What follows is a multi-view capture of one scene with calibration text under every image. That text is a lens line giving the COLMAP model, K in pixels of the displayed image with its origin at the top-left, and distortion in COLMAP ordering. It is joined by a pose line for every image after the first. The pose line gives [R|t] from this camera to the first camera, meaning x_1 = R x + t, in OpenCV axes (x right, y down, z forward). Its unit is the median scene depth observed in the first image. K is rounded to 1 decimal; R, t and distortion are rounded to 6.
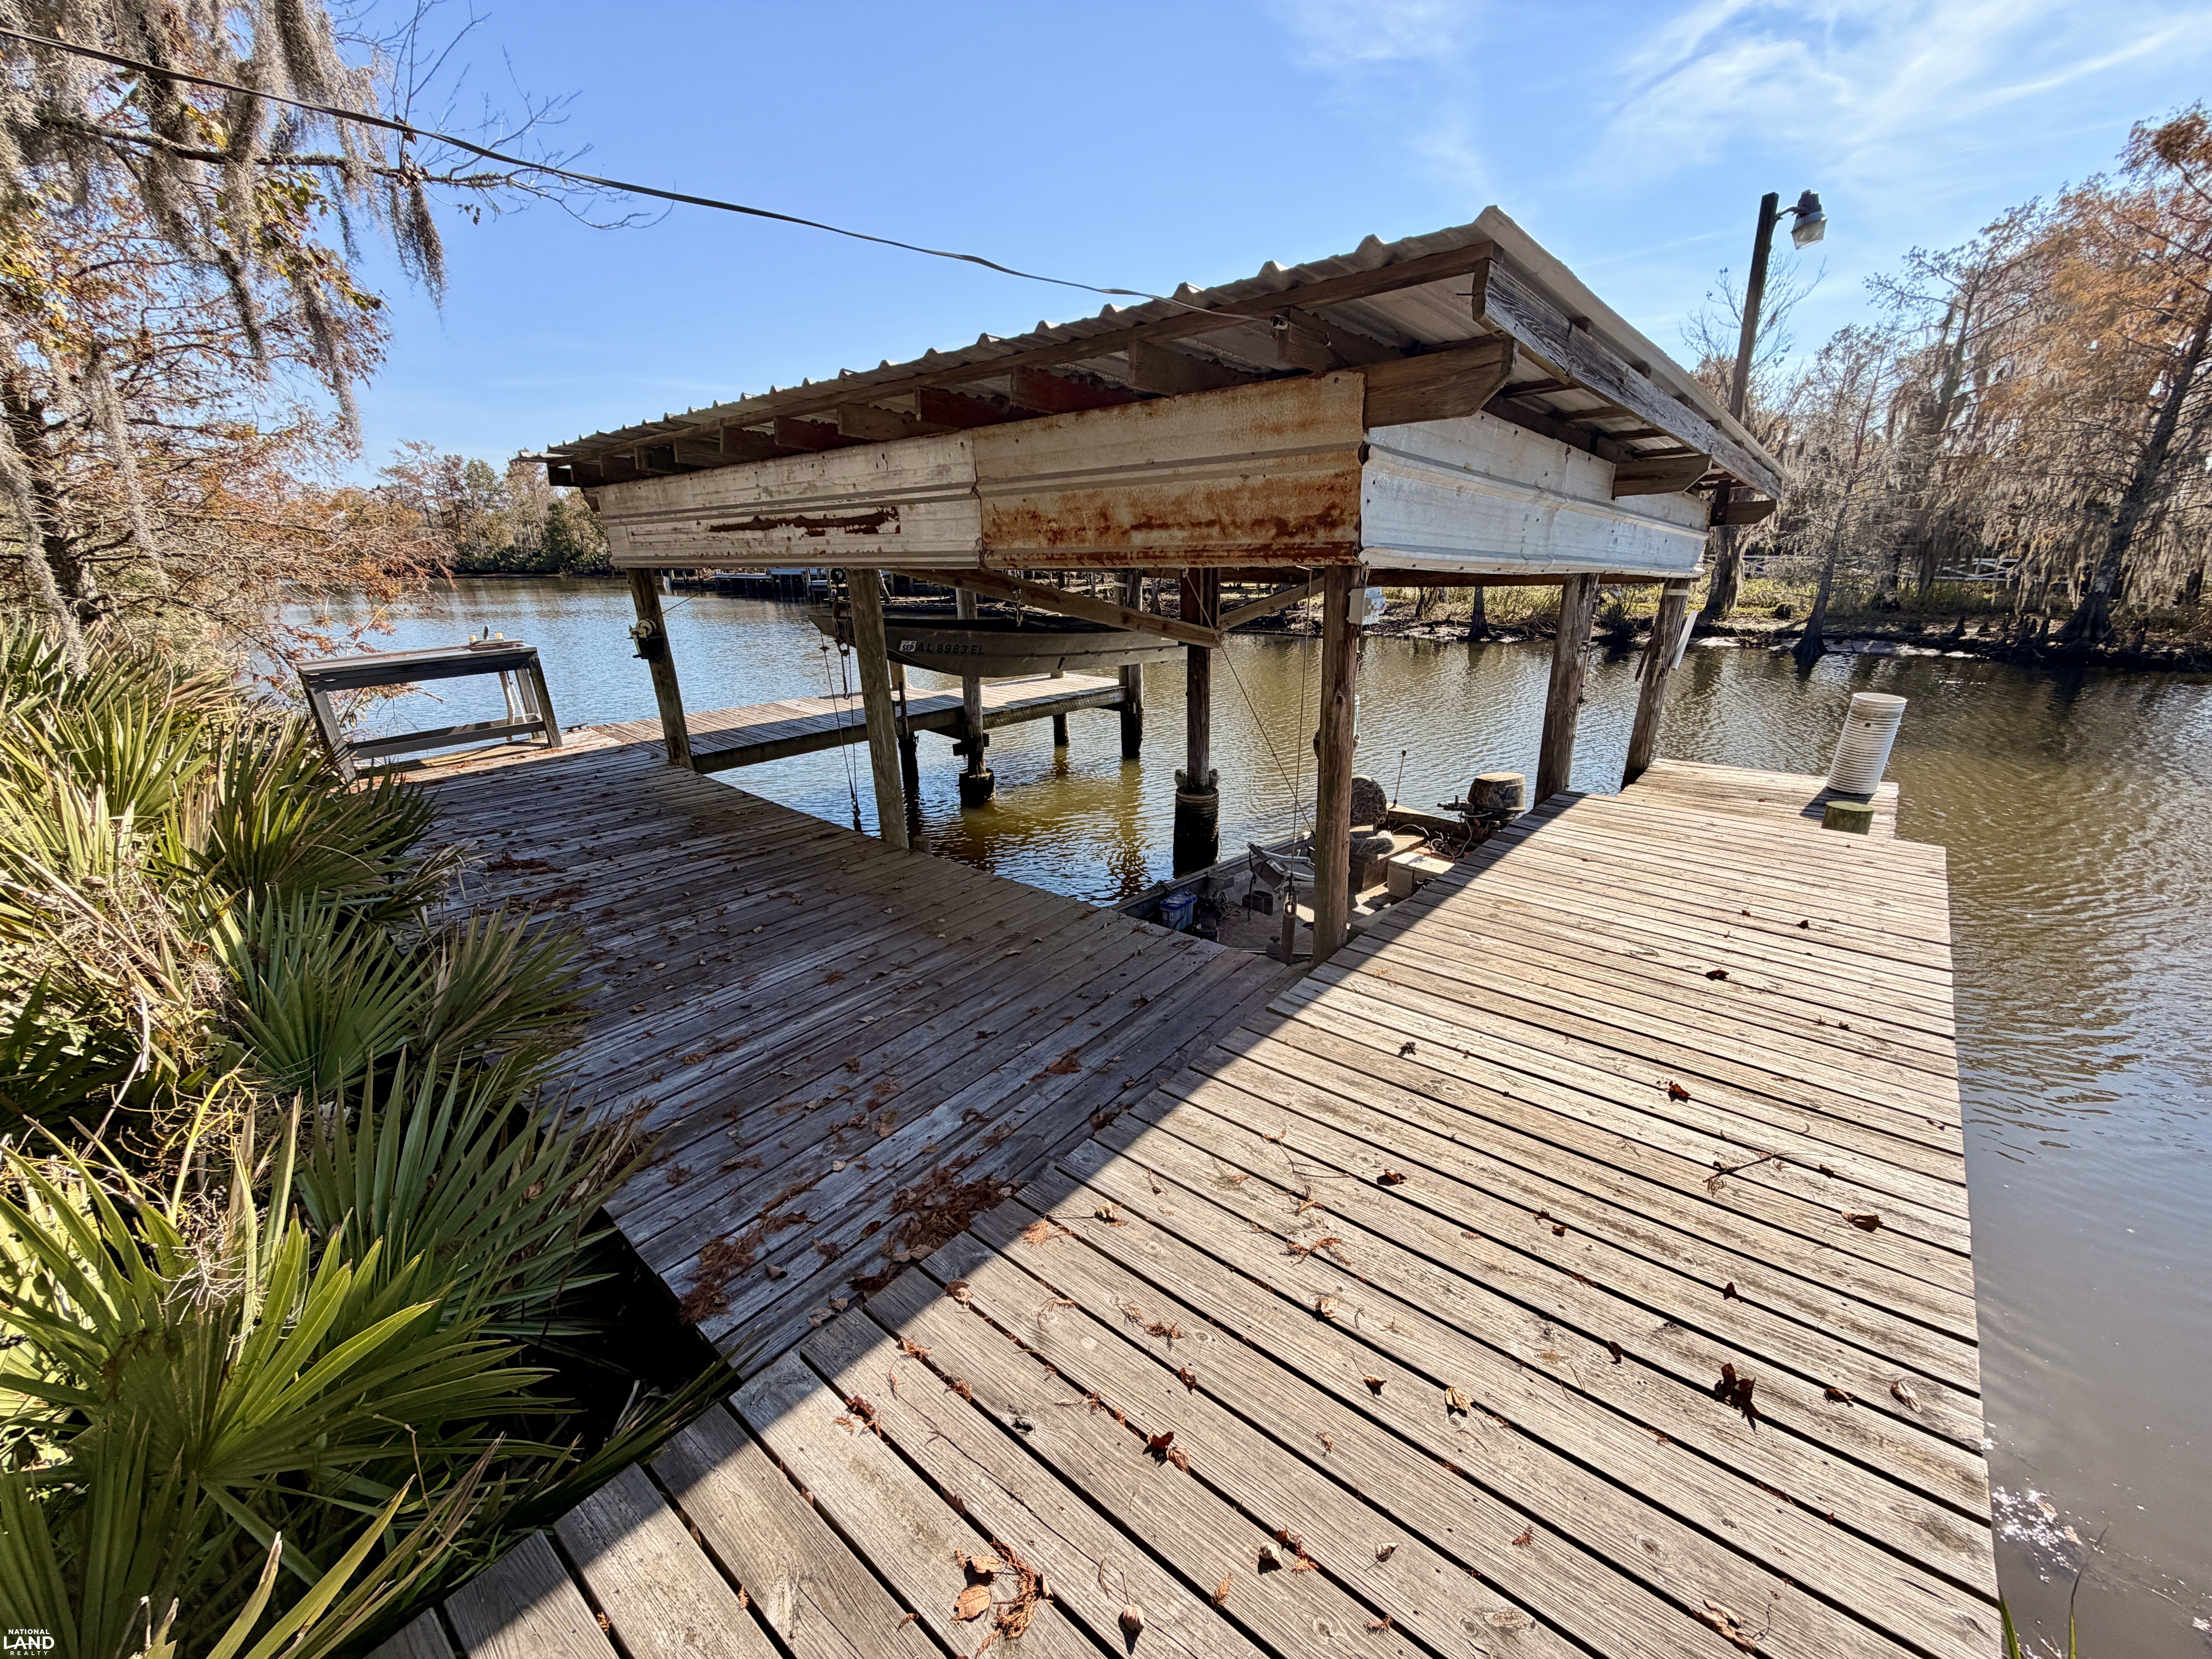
lens RADIAL K [[879.4, 0, 1103.5], [0, 879.4, 834.9], [0, 0, 1]] dist [0.000489, 0.000249]
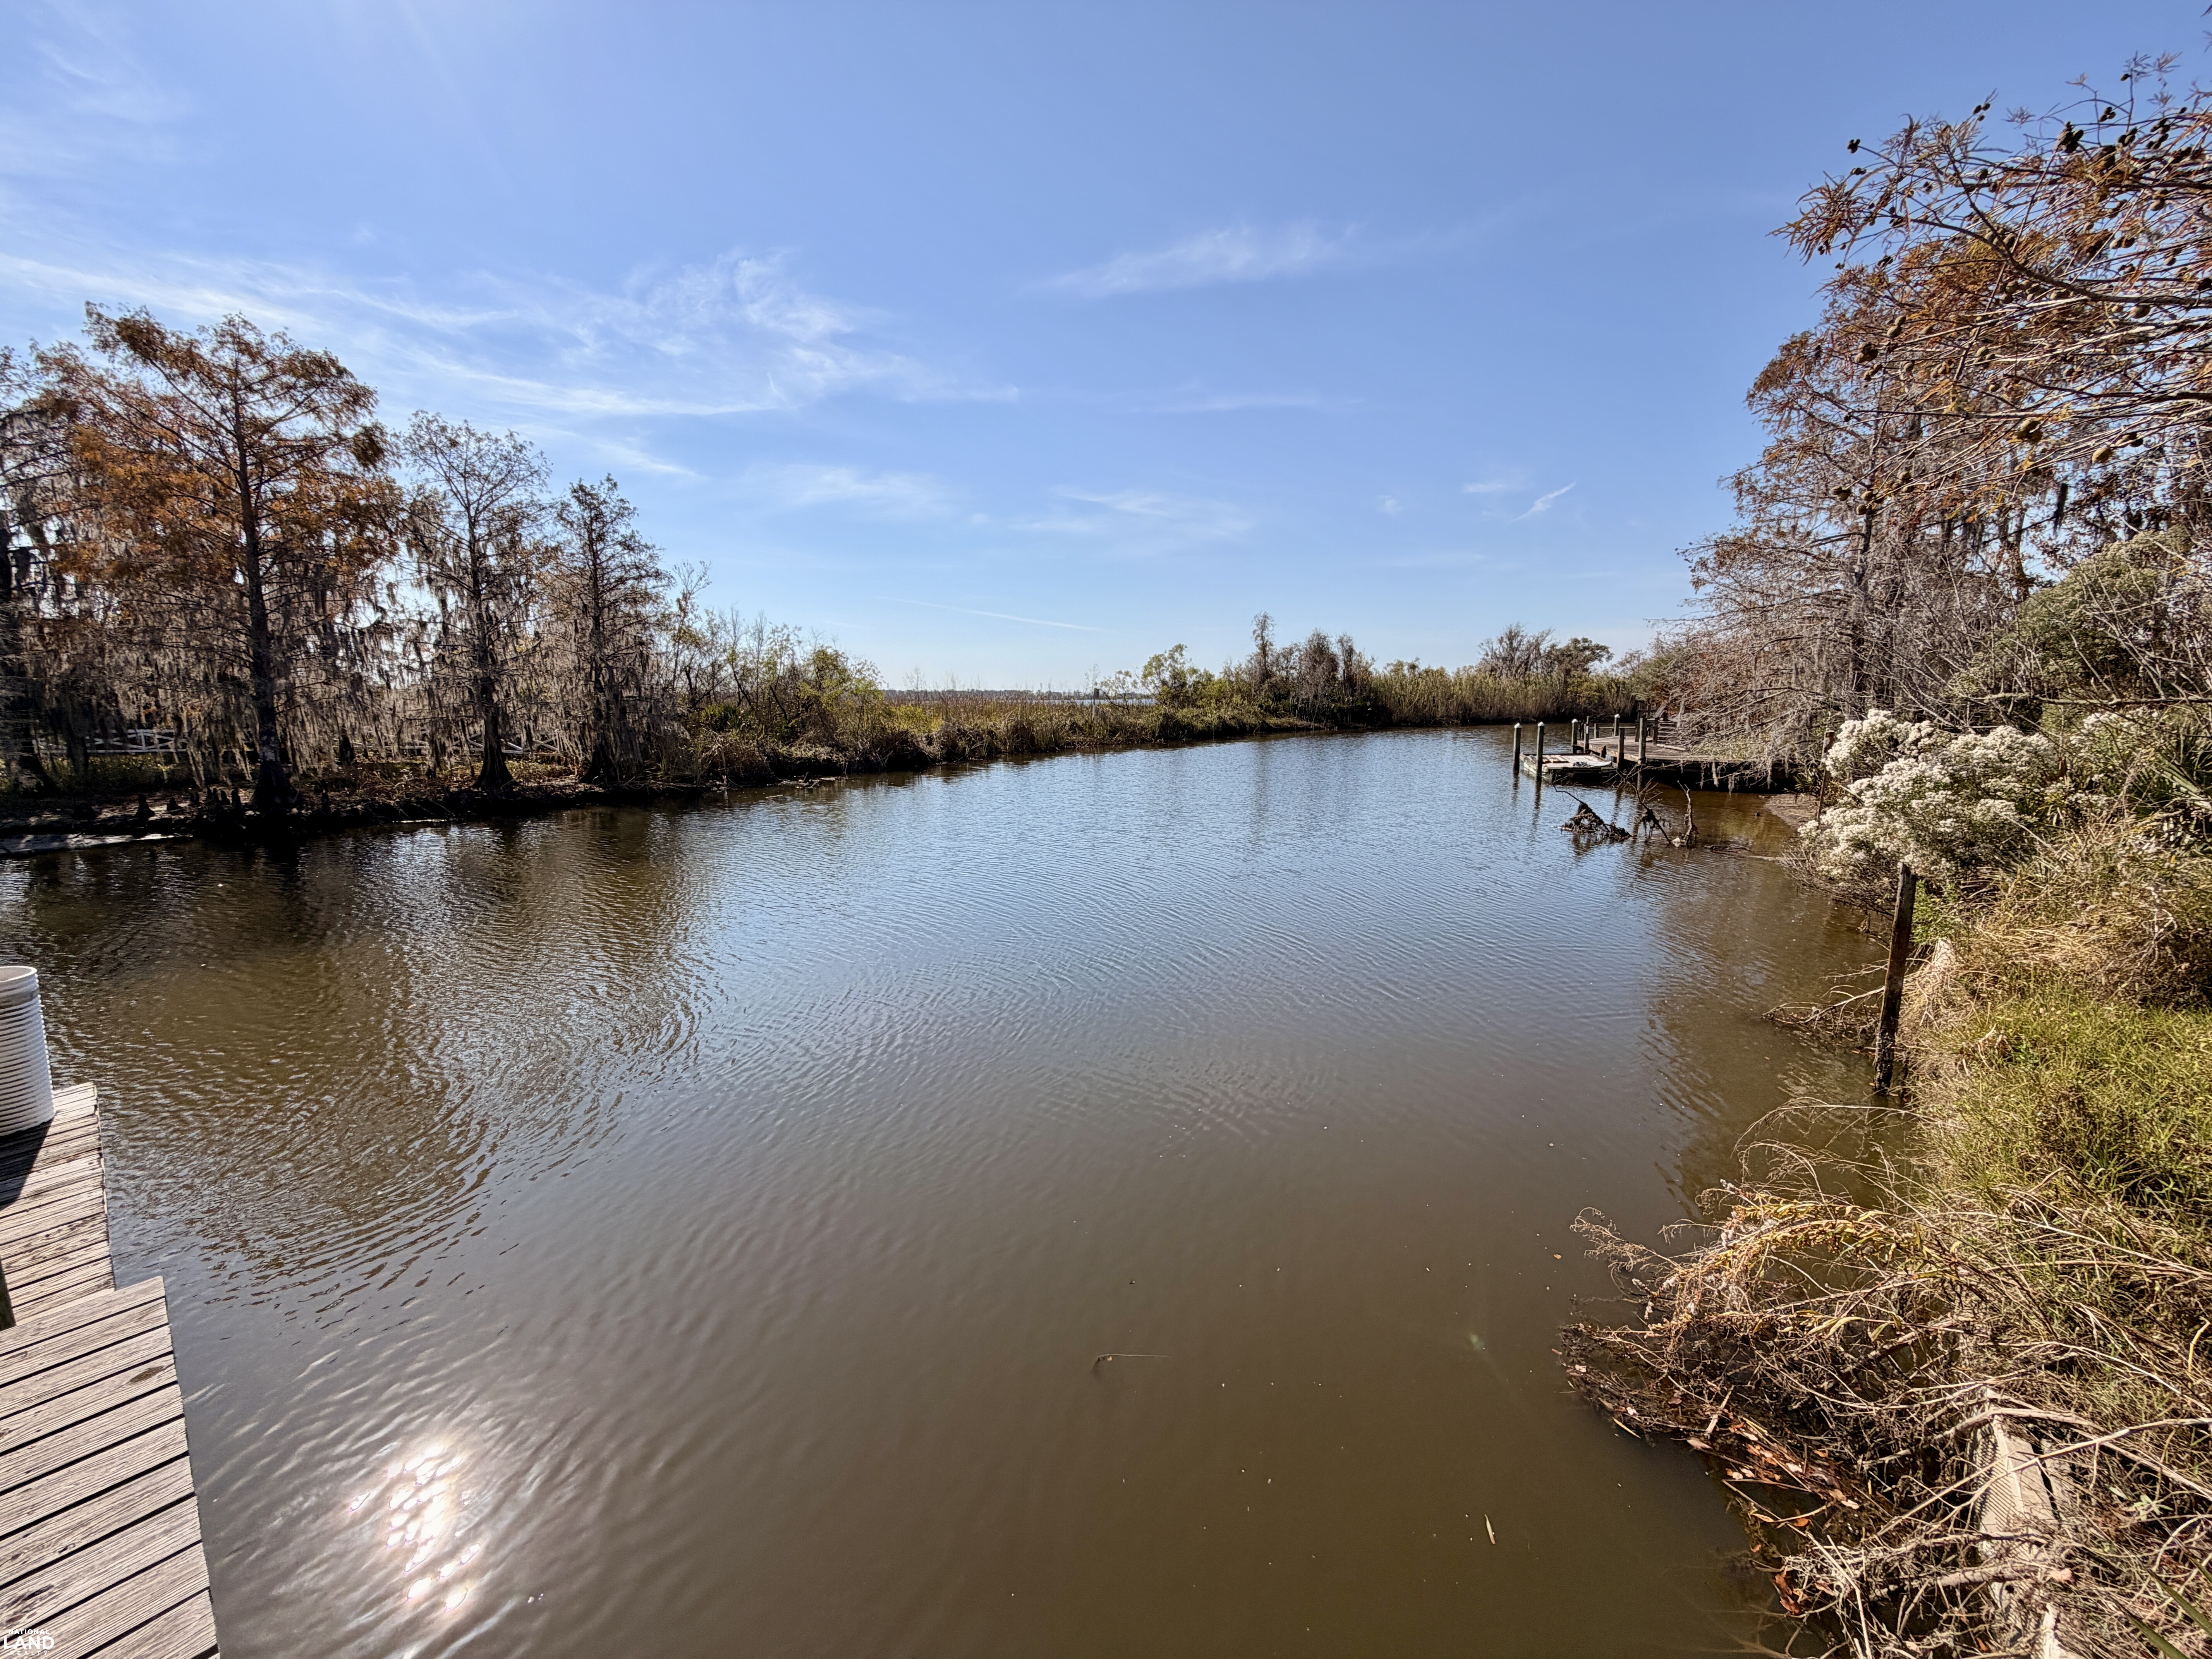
lens RADIAL K [[875.8, 0, 1094.9], [0, 875.8, 828.8], [0, 0, 1]] dist [0.001729, 0.000315]
pose [[-0.006723, -0.138325, 0.990364, 0.174719], [0.319448, 0.938195, 0.133207, -0.052489], [-0.947580, 0.317265, 0.037880, 0.132419]]
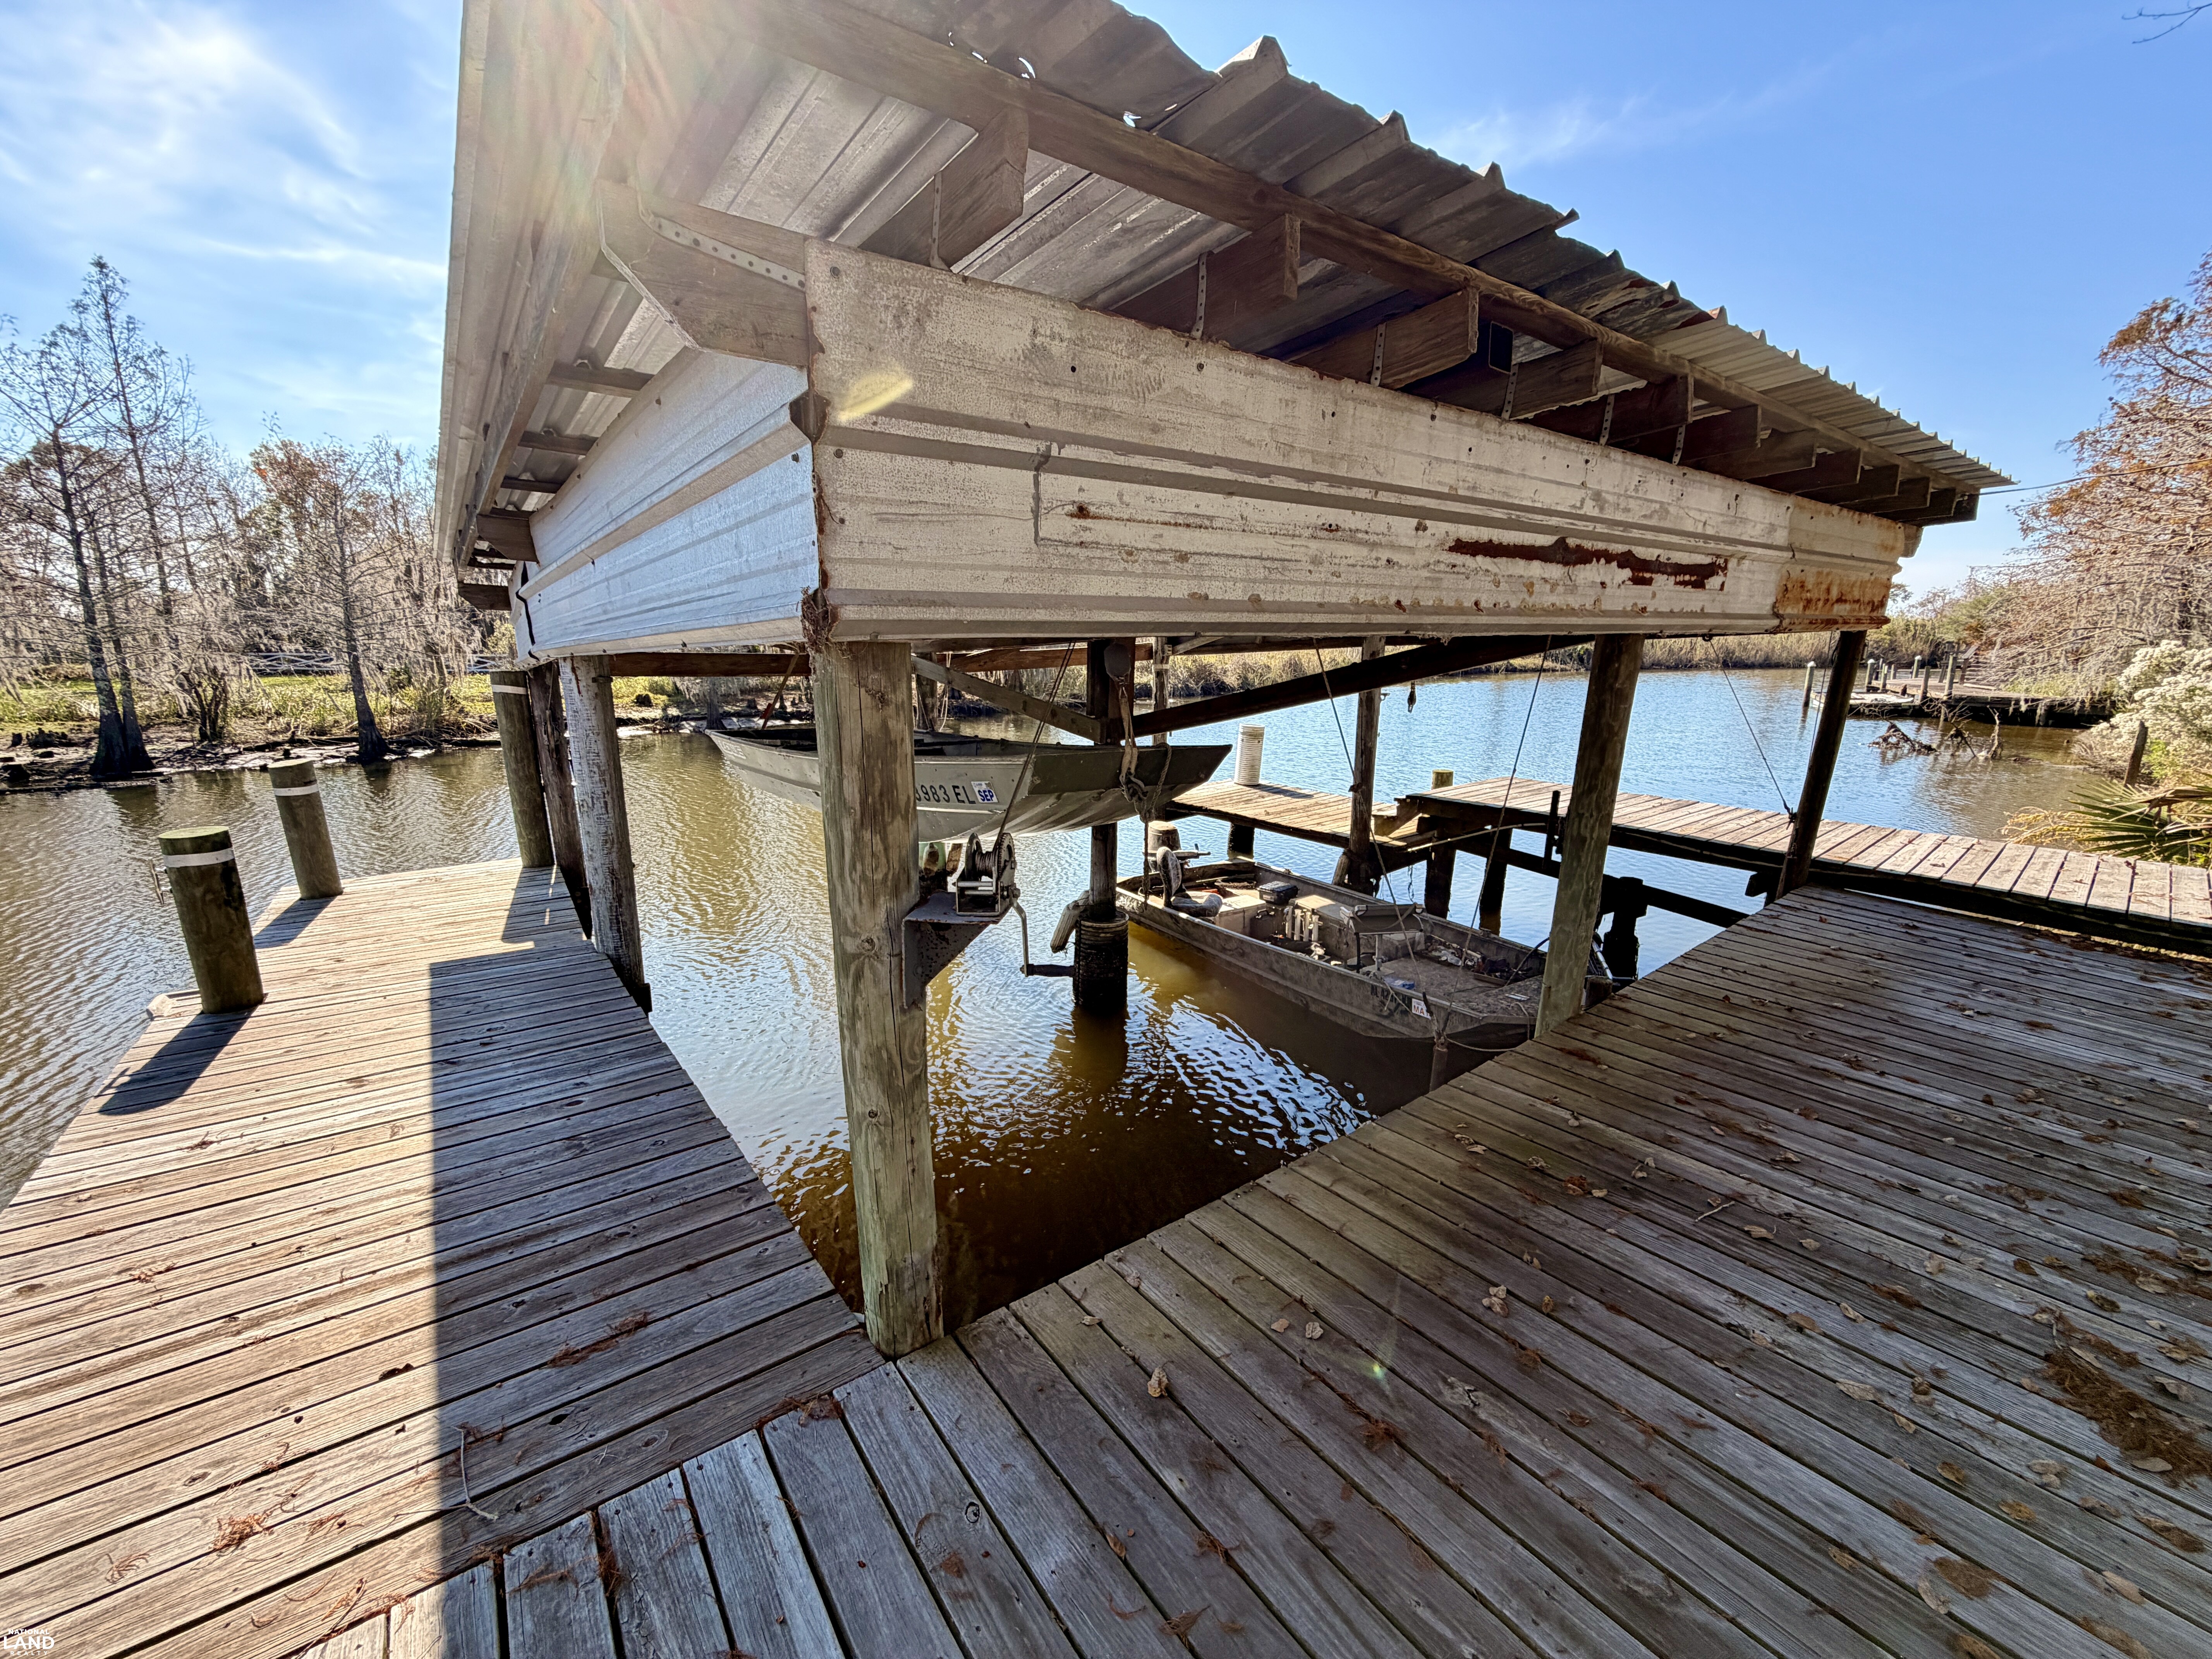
lens RADIAL K [[879.4, 0, 1103.5], [0, 879.4, 834.9], [0, 0, 1]] dist [0.000489, 0.000249]
pose [[0.186939, -0.203200, 0.961126, -0.465222], [0.305258, 0.941956, 0.139775, -0.165534], [-0.933740, 0.267263, 0.238117, 0.554459]]
